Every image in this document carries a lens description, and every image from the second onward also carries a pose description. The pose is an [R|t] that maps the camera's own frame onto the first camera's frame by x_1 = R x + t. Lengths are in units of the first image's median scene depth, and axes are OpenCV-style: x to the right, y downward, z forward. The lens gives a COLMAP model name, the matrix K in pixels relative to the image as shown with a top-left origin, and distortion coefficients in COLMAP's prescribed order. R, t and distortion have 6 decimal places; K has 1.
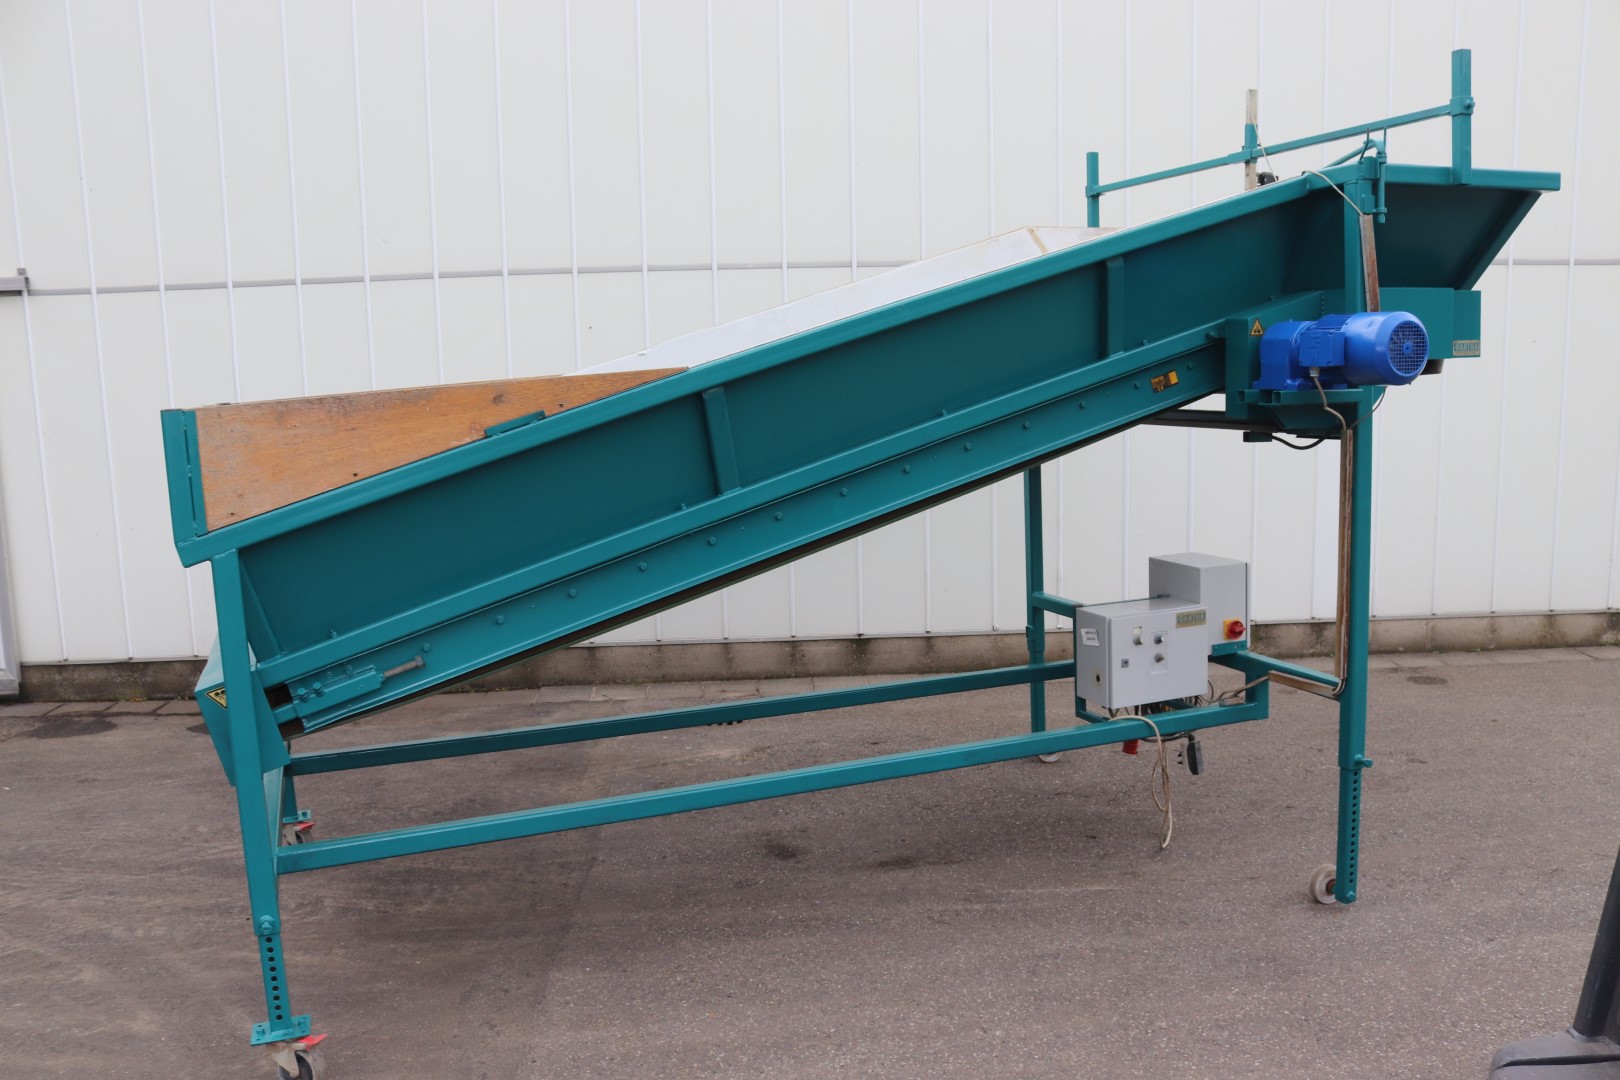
lens RADIAL K [[1341.0, 0, 831.1], [0, 1341.0, 568.5], [0, 0, 1]] dist [-0.160015, 0.133182]
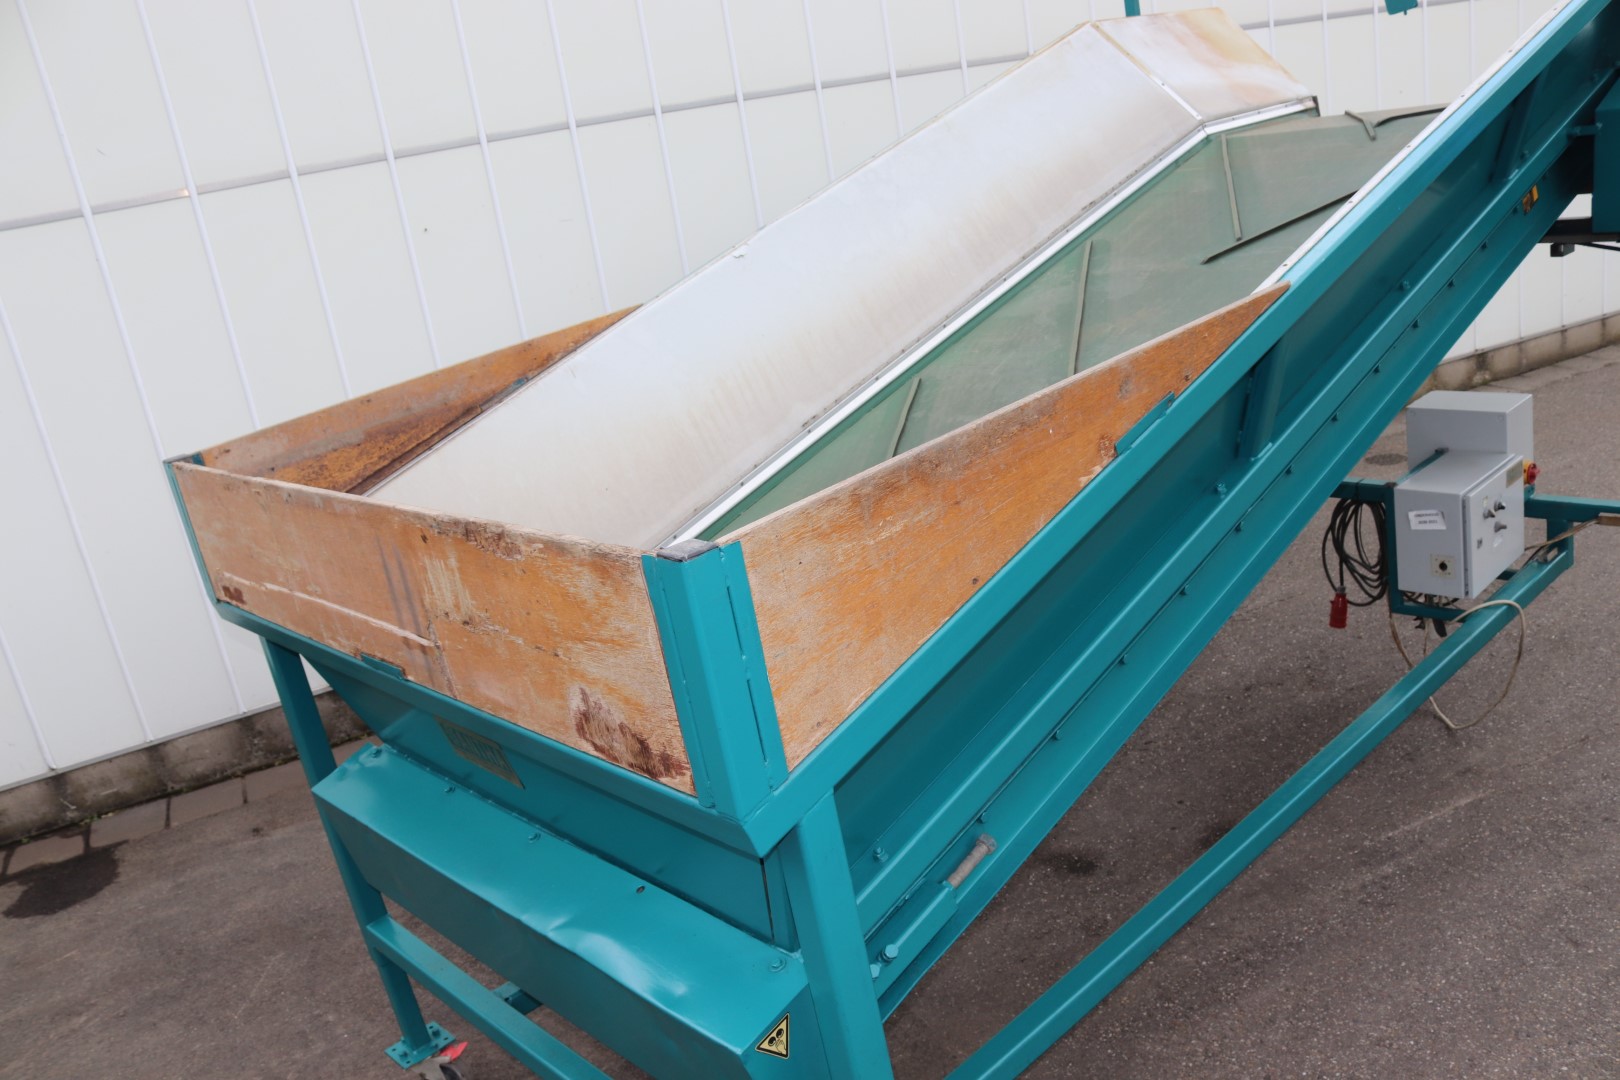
lens RADIAL K [[1341.0, 0, 831.1], [0, 1341.0, 568.5], [0, 0, 1]] dist [-0.160015, 0.133182]
pose [[0.918650, -0.235639, 0.317106, -0.427768], [0.191701, 0.967699, 0.163734, -0.128477], [-0.345445, -0.089624, 0.934150, 0.378504]]
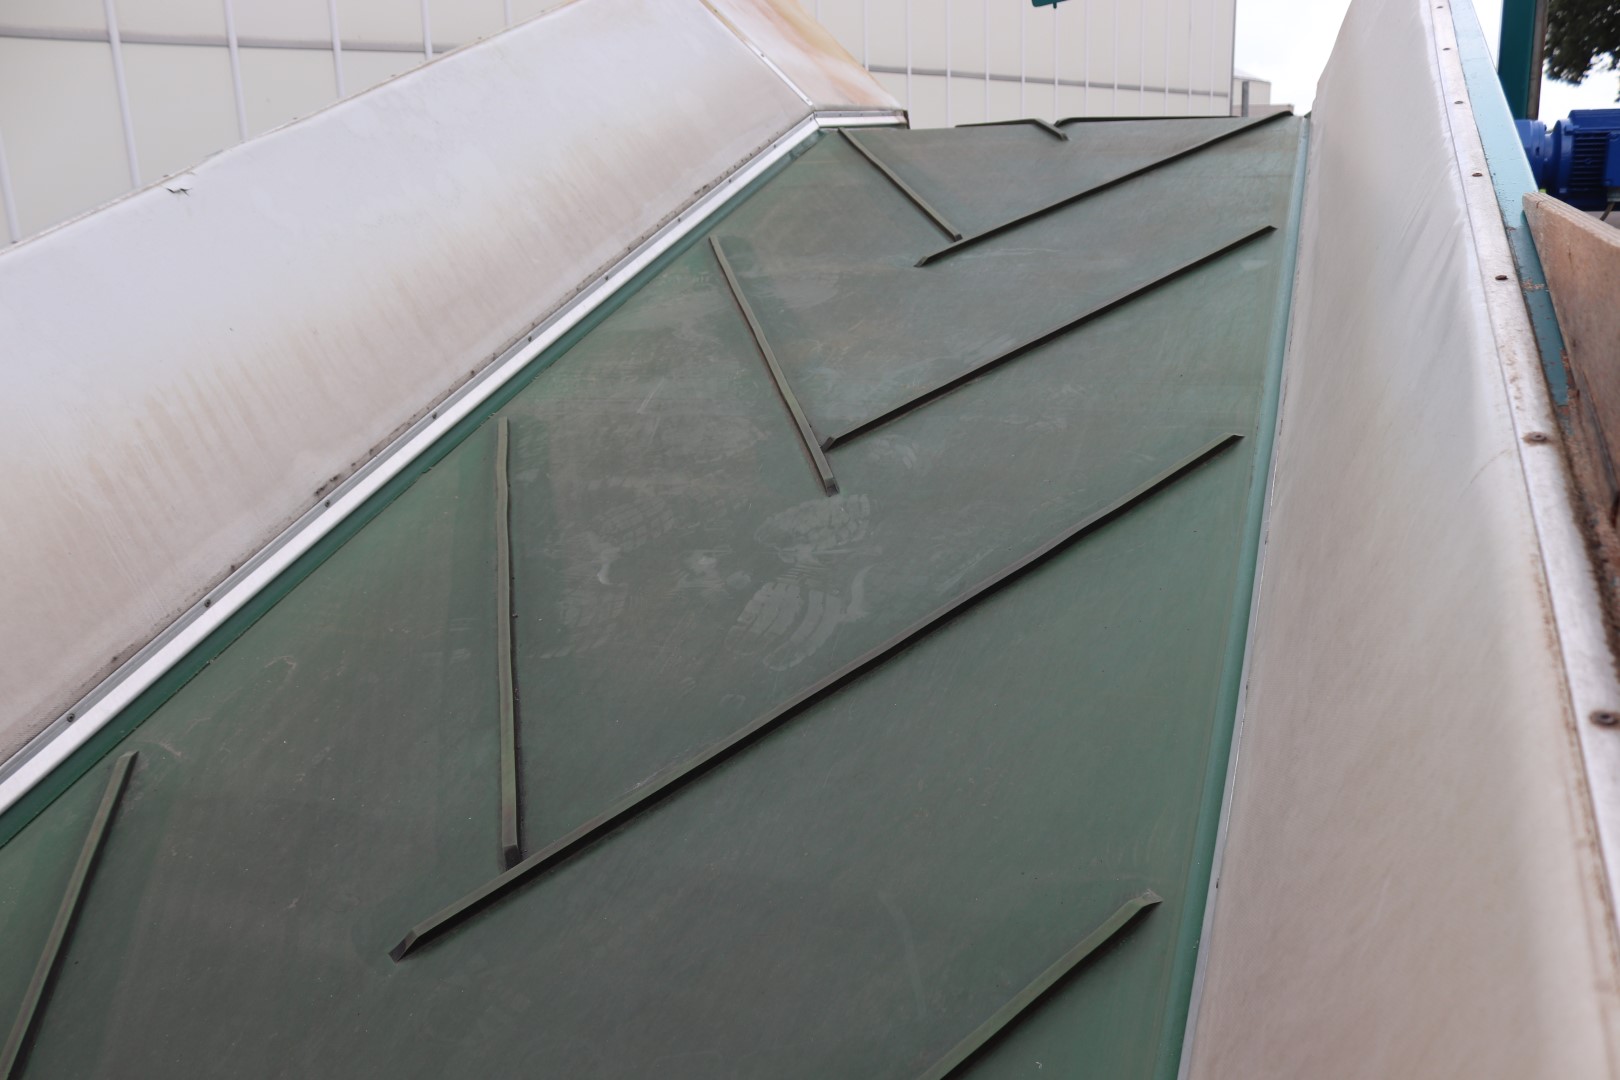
lens RADIAL K [[1341.0, 0, 831.1], [0, 1341.0, 568.5], [0, 0, 1]] dist [-0.160015, 0.133182]
pose [[0.659963, -0.218661, 0.718774, -0.371641], [0.136822, 0.975691, 0.171191, -0.109927], [-0.738734, -0.014636, 0.673838, 0.722226]]
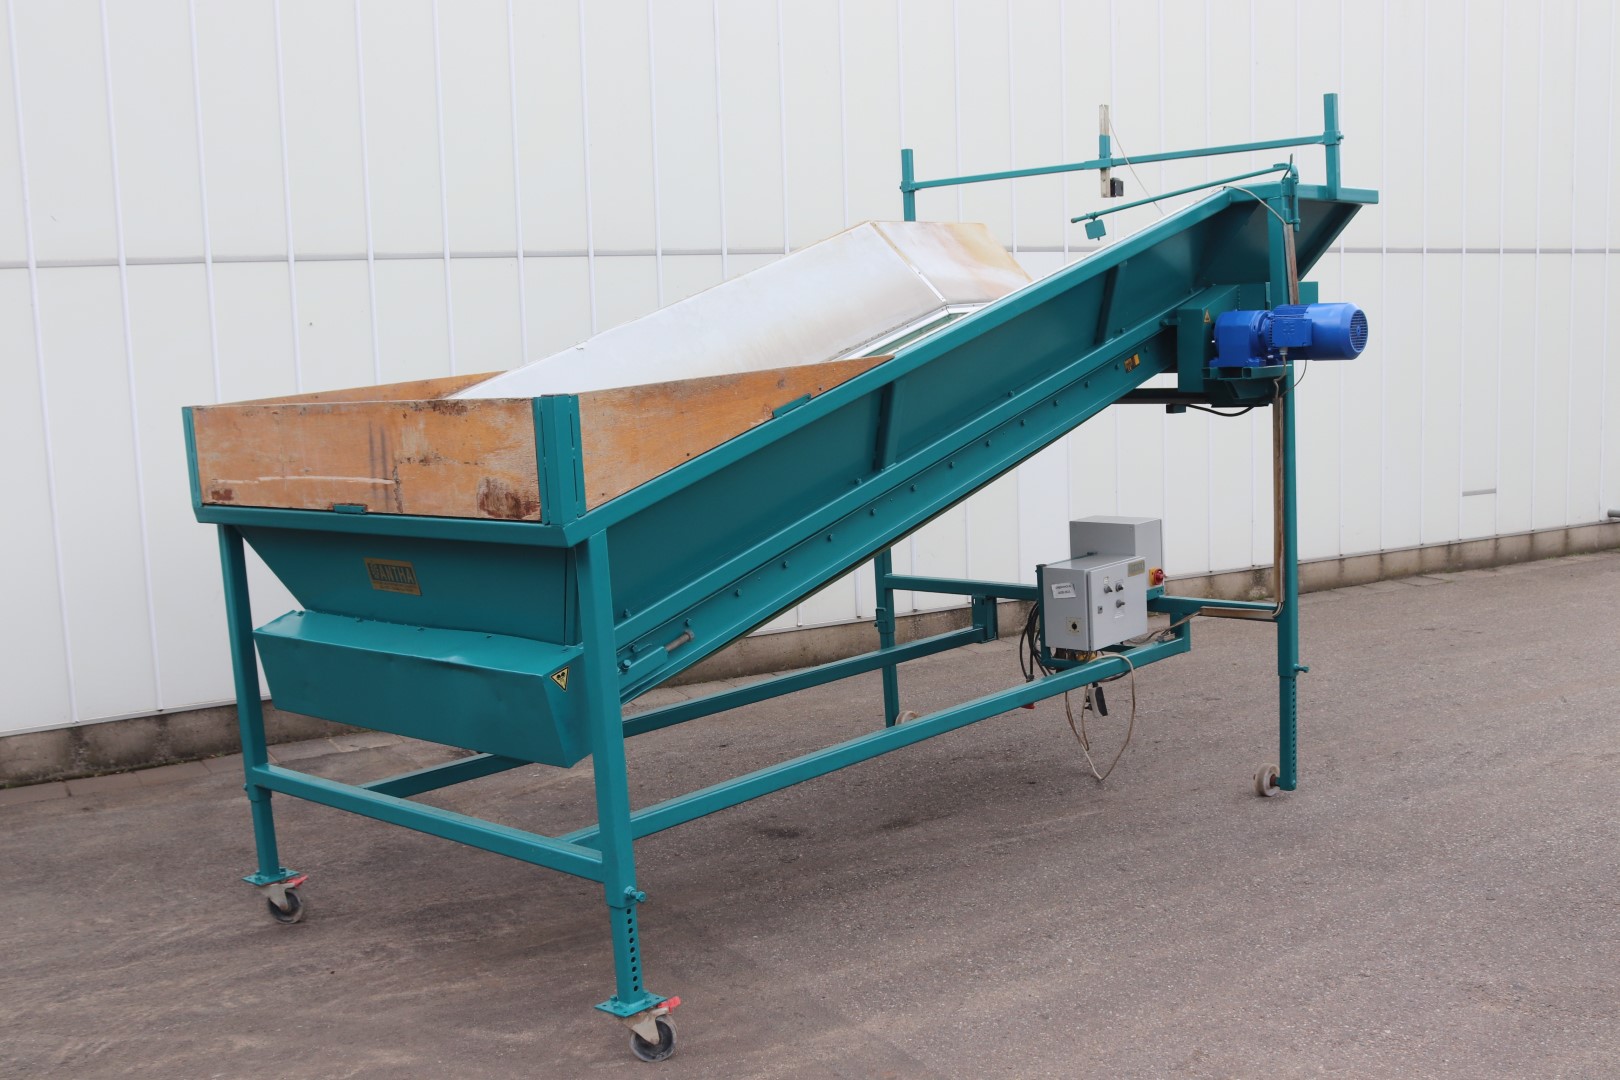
lens RADIAL K [[1684.0, 0, 808.5], [0, 1684.0, 577.7], [0, 0, 1]] dist [-0.127969, 0.145528]
pose [[0.897644, -0.072898, 0.434651, -0.639970], [0.084599, 0.996386, -0.007603, 0.034181], [-0.432525, 0.043596, 0.900567, -0.195608]]
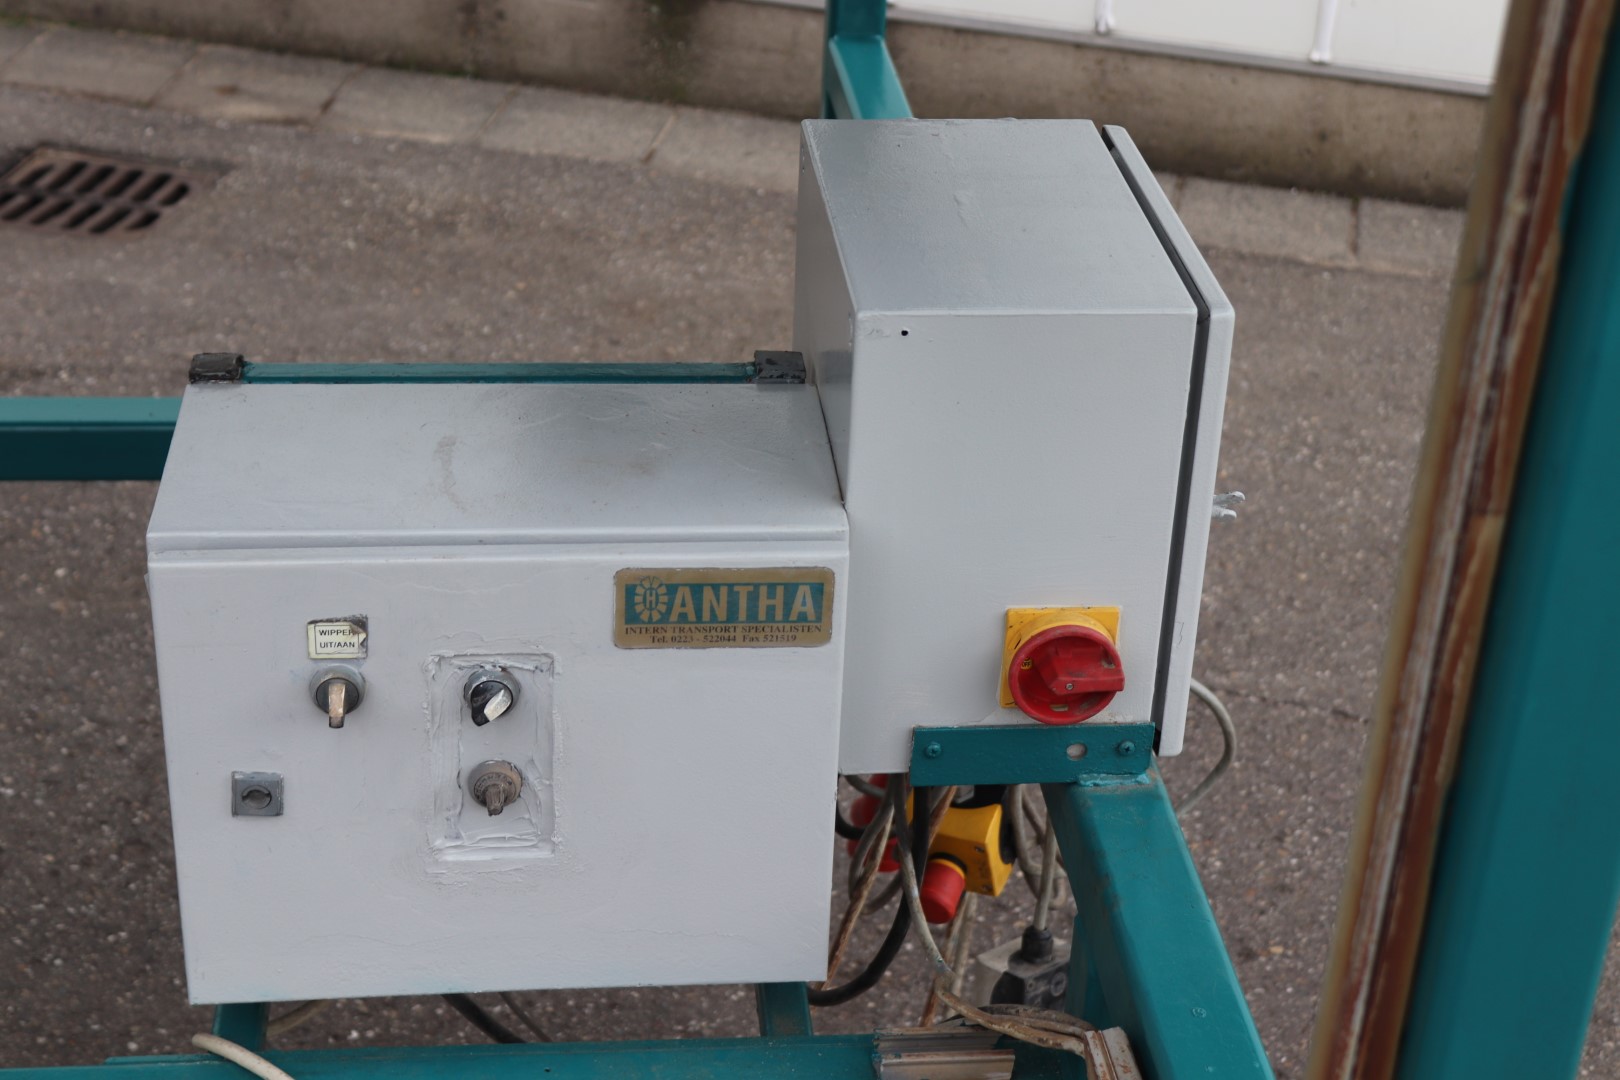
lens RADIAL K [[2655.1, 0, 810.0], [0, 2655.1, 540.0], [0, 0, 1]] dist [-0.007146, 0.018728]
pose [[0.961636, 0.199099, -0.188721, 0.355639], [-0.122922, 0.927741, 0.352402, -0.093030], [0.245247, -0.315684, 0.916623, 0.721081]]
